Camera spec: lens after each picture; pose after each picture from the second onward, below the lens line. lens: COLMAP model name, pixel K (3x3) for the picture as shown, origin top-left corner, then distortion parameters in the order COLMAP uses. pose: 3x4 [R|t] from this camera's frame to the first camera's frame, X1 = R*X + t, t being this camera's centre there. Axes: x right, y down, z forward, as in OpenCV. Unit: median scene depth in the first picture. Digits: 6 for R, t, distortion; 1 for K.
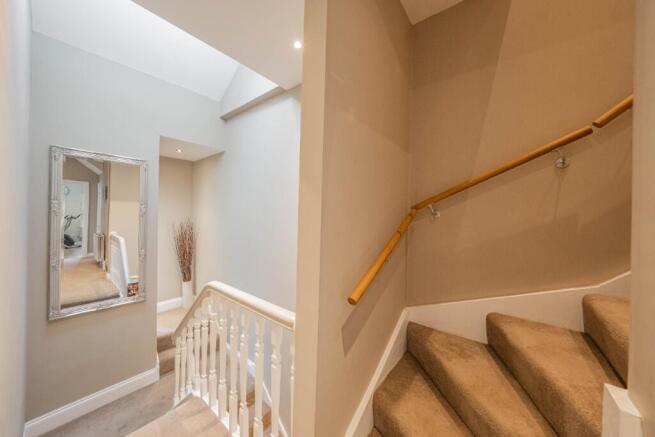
lens RADIAL K [[224.6, 0, 325.6], [0, 224.6, 217.0], [0, 0, 1]] dist [-0.025335, 0.003281]
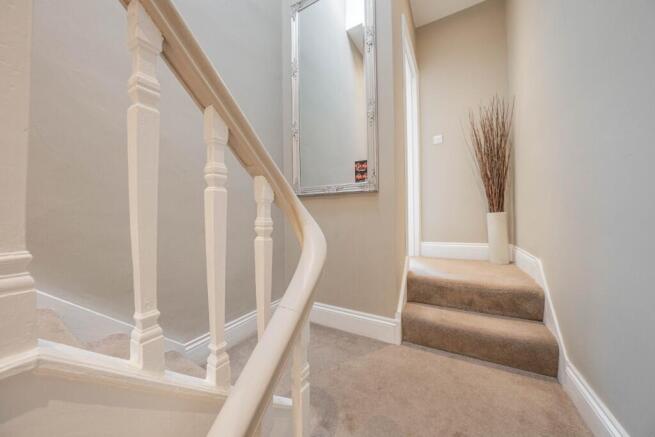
lens RADIAL K [[224.6, 0, 325.3], [0, 224.6, 218.2], [0, 0, 1]] dist [-0.025335, 0.003281]
pose [[0.157397, -0.004767, -0.987524, -0.244428], [0.014306, 0.999894, -0.002547, 0.431632], [0.987432, -0.013727, 0.157449, 0.745120]]
